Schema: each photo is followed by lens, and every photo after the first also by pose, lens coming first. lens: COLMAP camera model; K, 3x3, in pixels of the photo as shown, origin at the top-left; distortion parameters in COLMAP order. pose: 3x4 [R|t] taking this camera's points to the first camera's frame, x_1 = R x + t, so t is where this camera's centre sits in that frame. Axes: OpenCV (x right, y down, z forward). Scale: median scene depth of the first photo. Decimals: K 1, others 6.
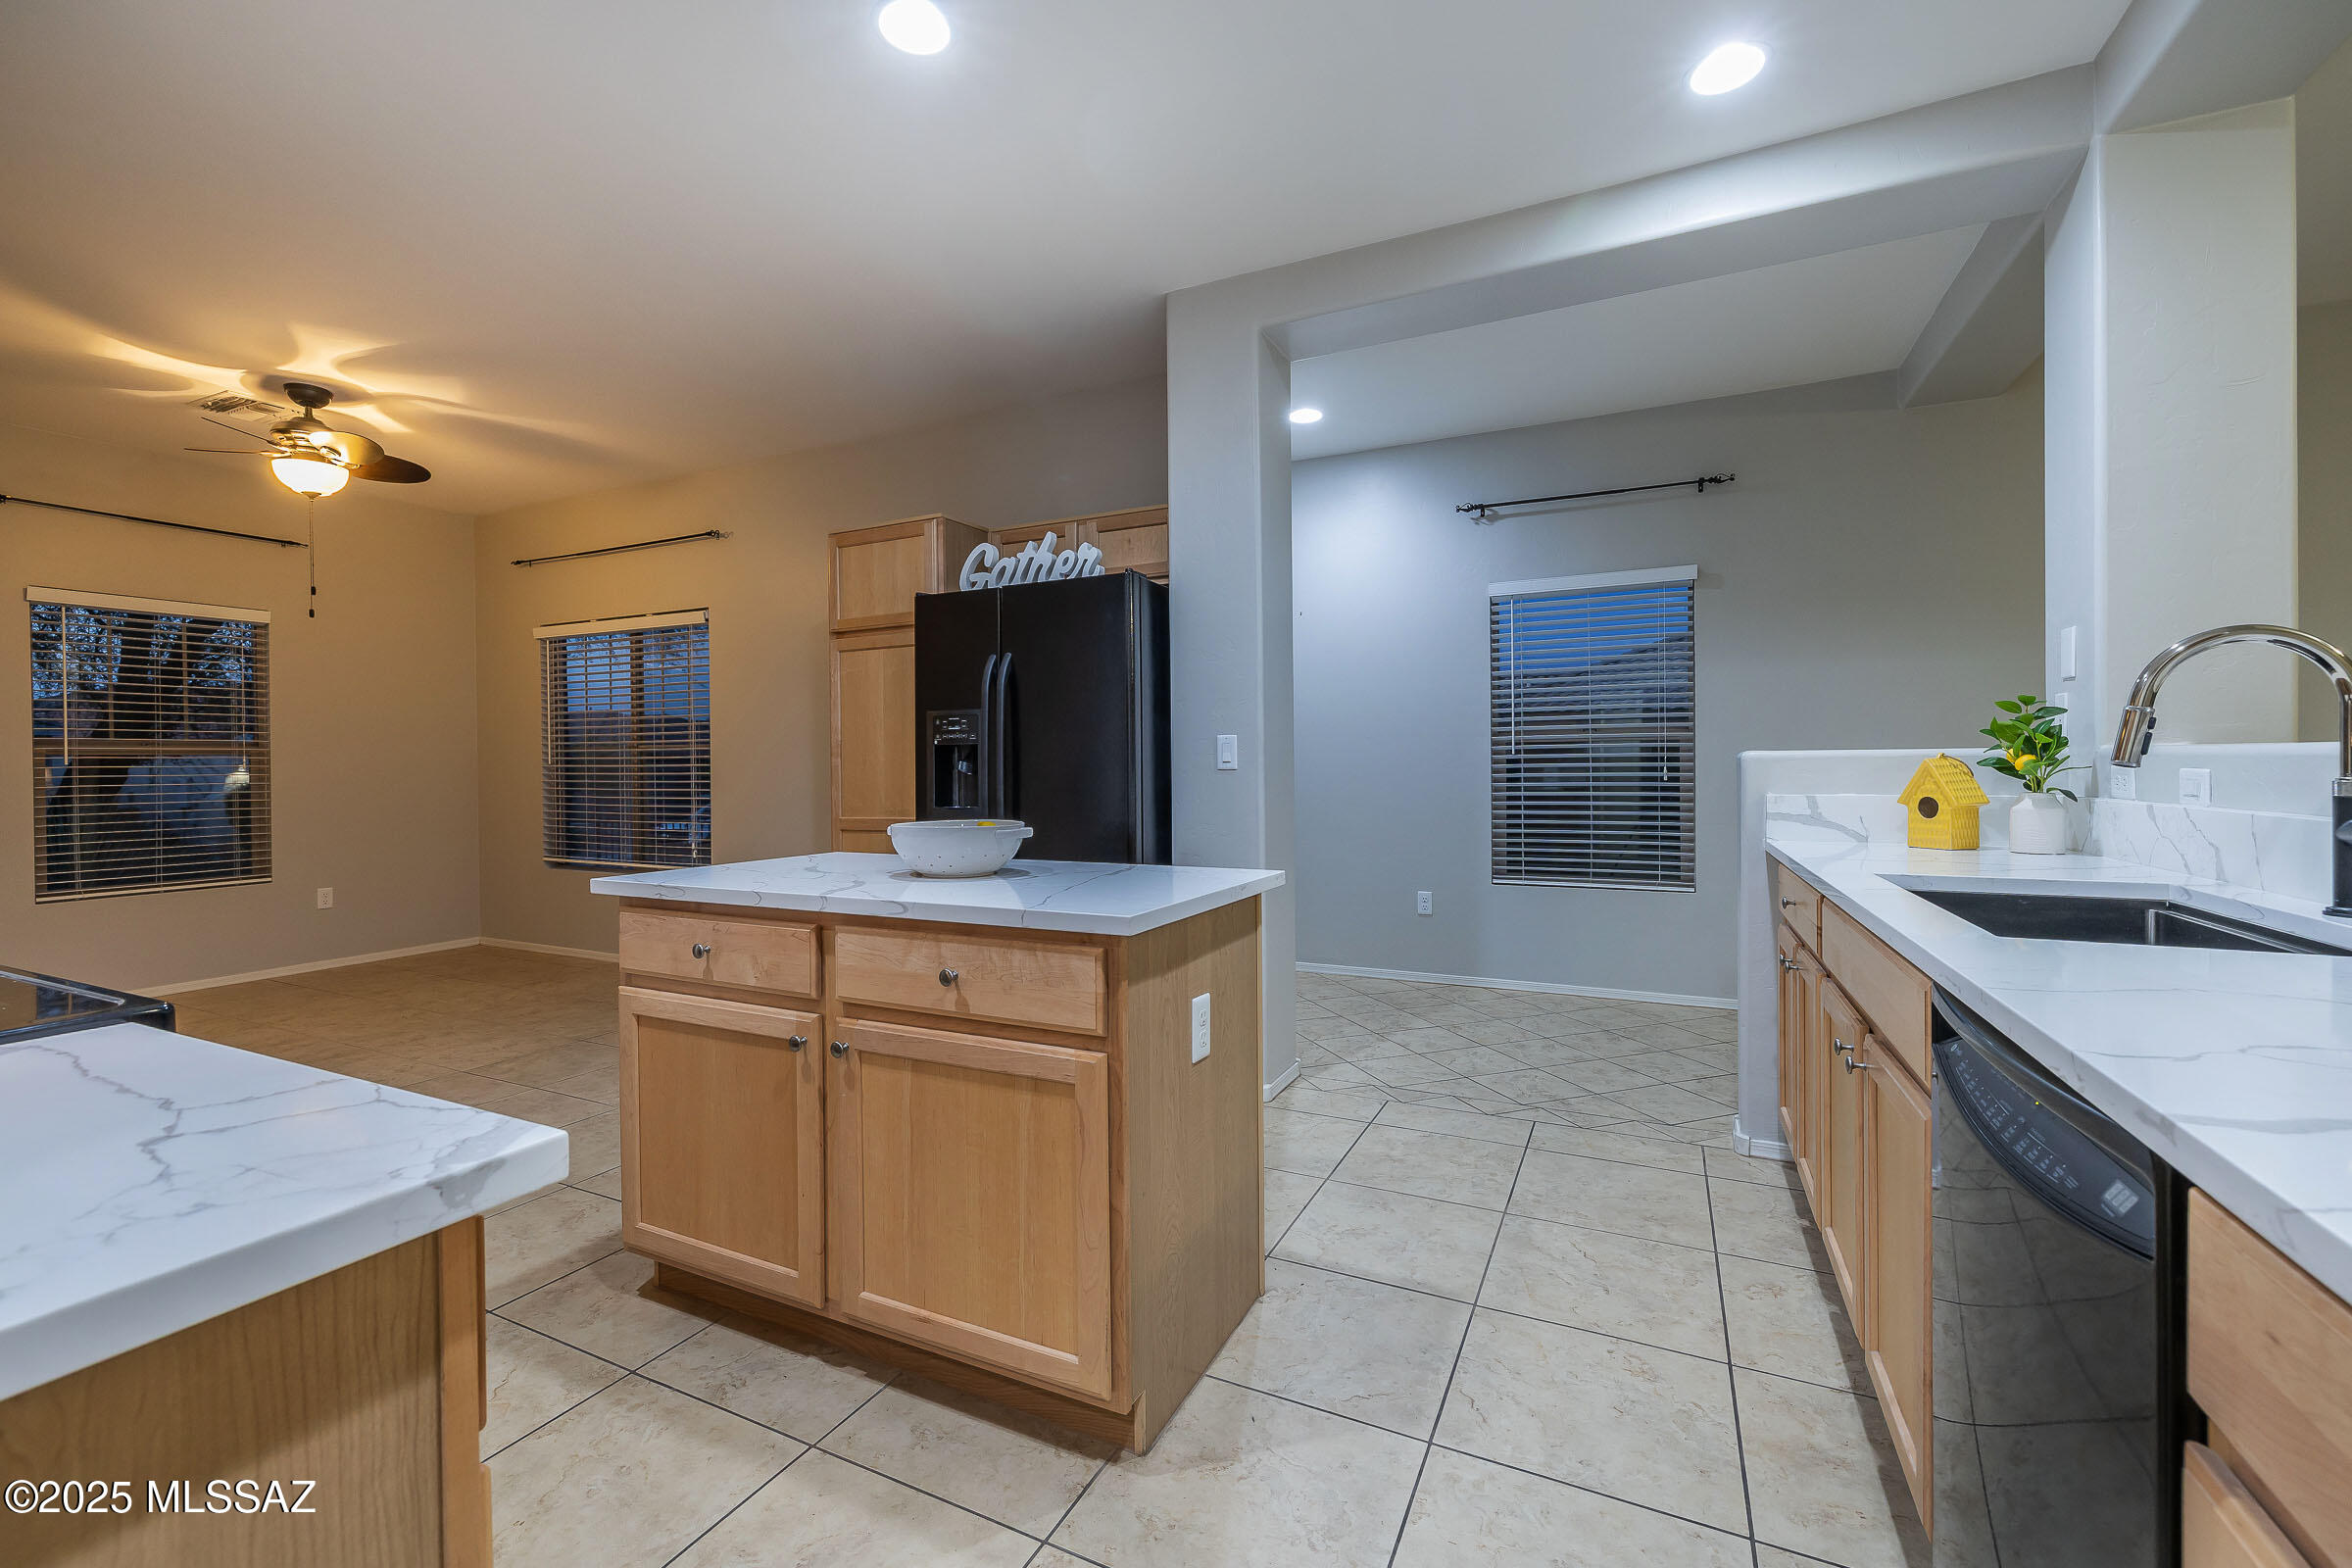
lens RADIAL K [[984.1, 0, 1156.6], [0, 984.1, 773.1], [0, 0, 1]] dist [0.003169, 0.000317]
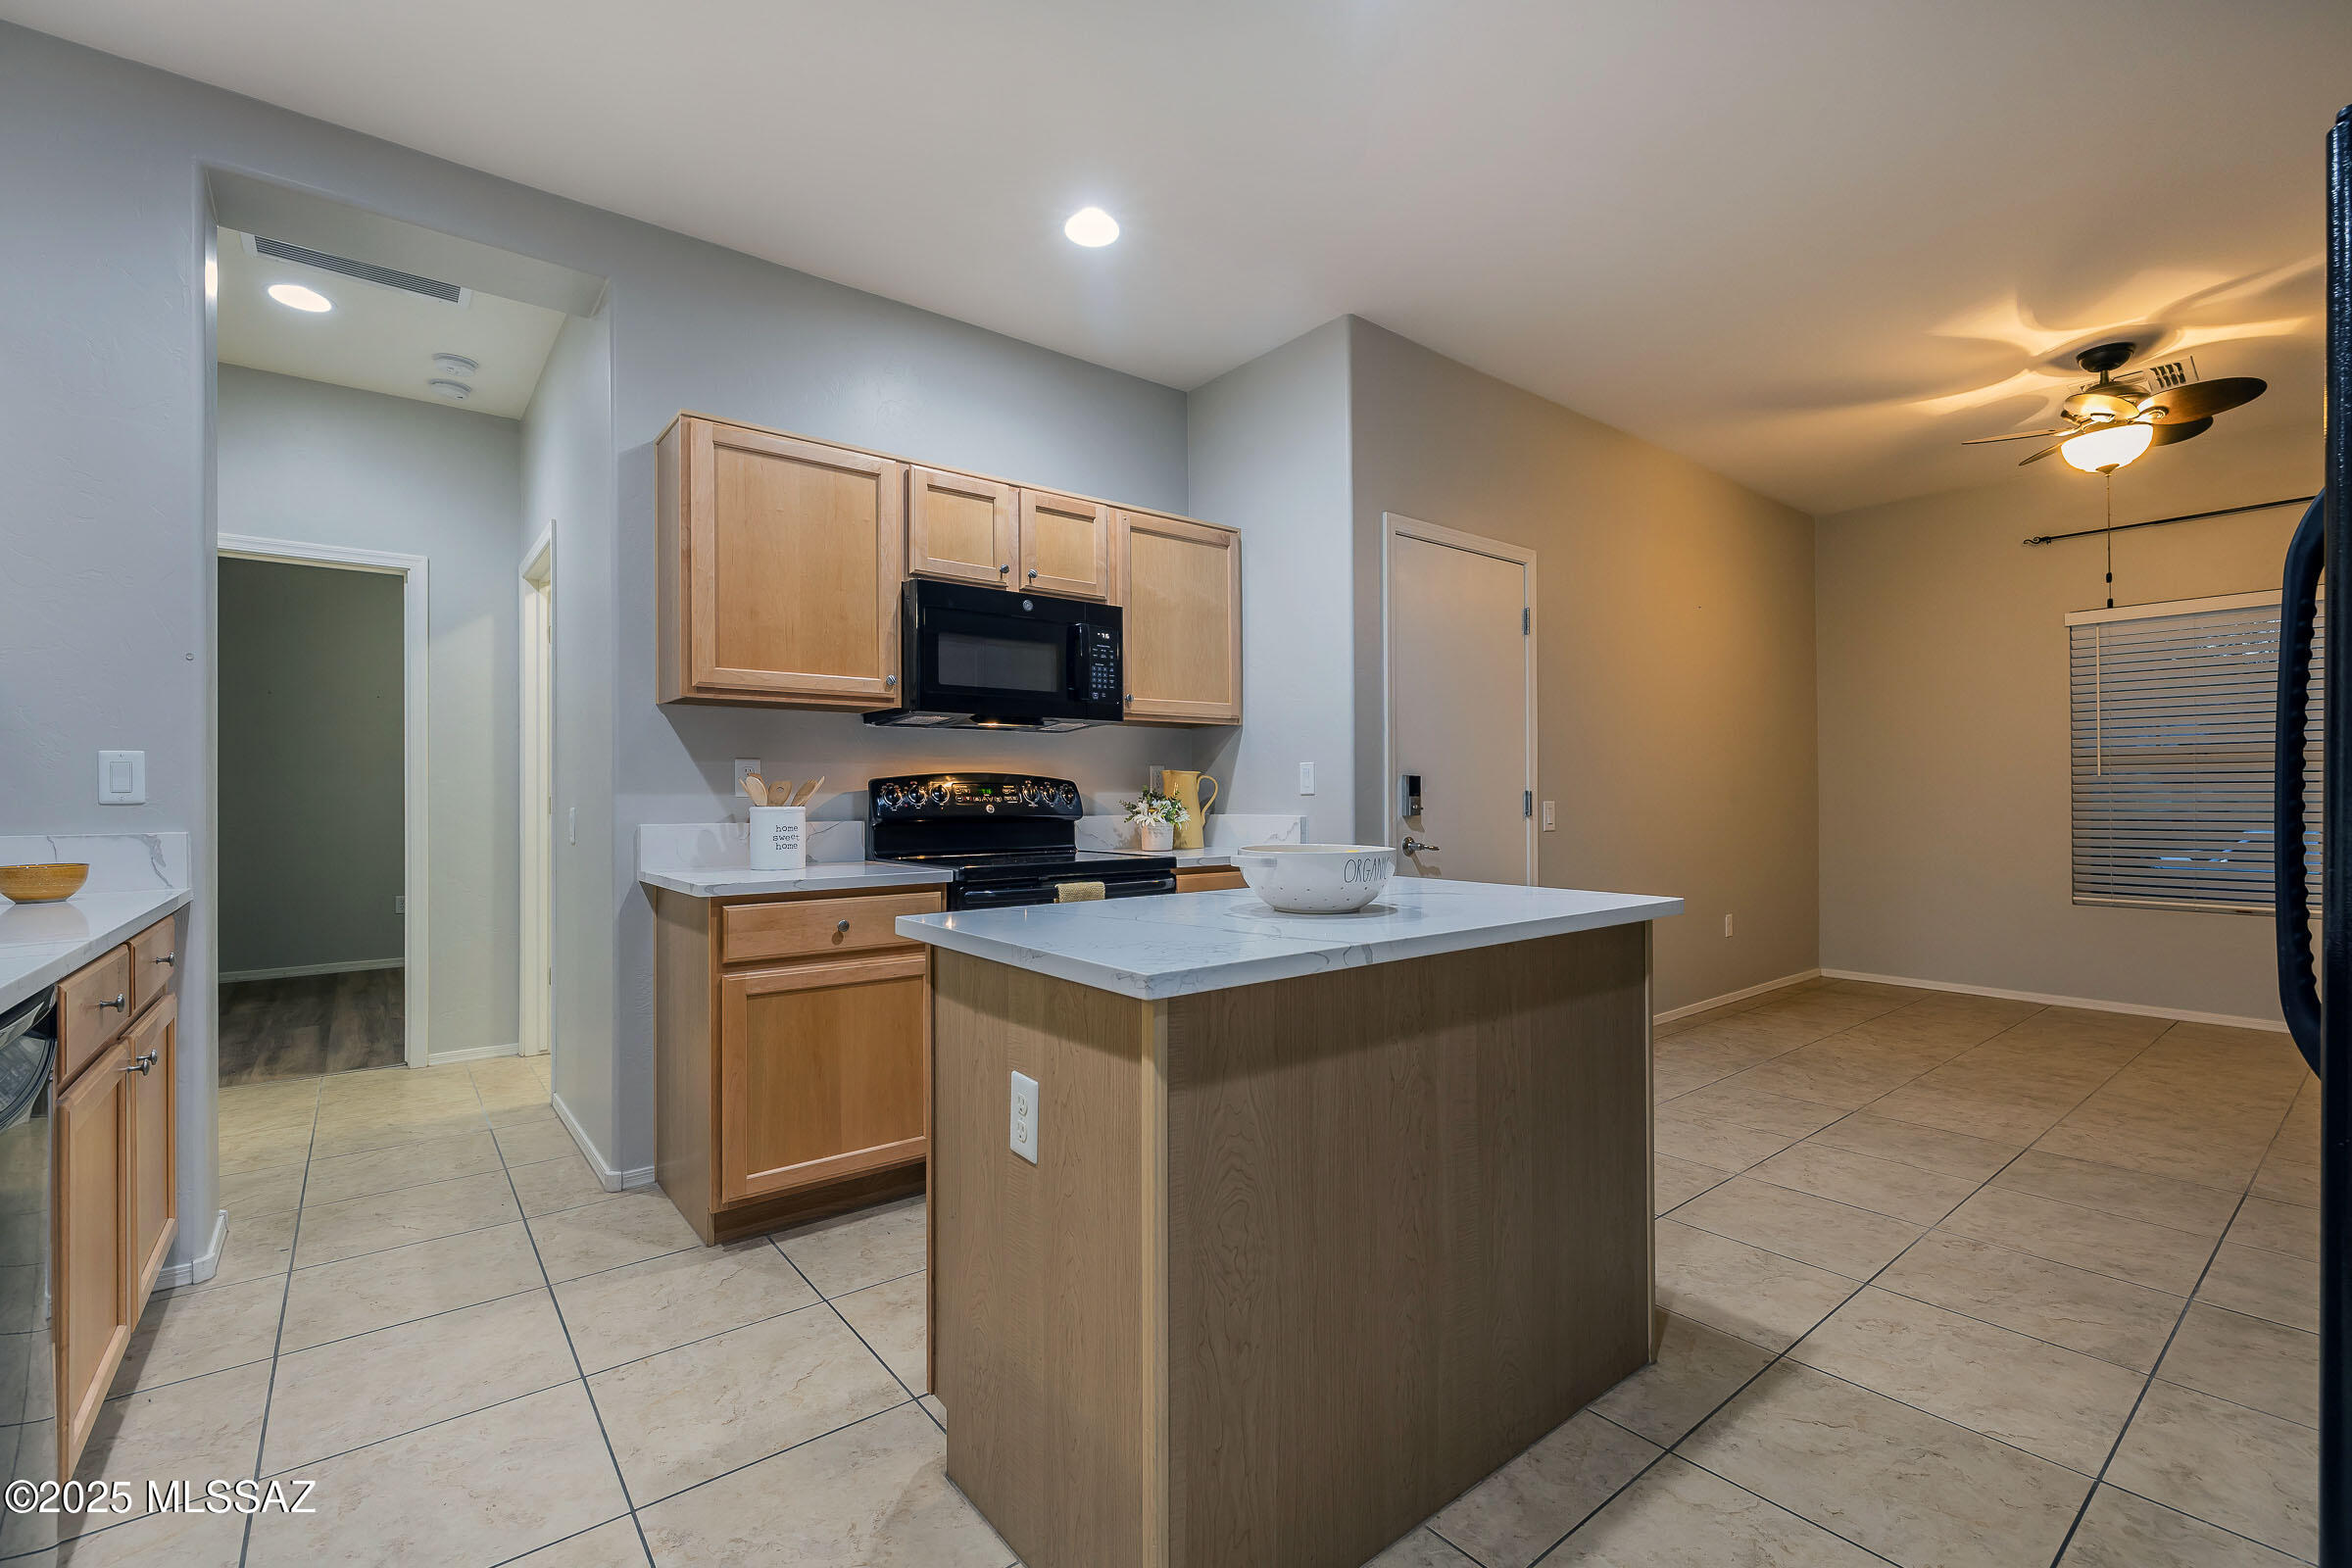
lens RADIAL K [[1044.4, 0, 1181.8], [0, 1044.4, 788.0], [0, 0, 1]] dist [0.000282, 0.000117]
pose [[-0.409794, 0.003987, -0.912169, 0.380479], [-0.000462, 0.999989, 0.004579, -0.002963], [0.912178, 0.002298, -0.409788, 0.740538]]
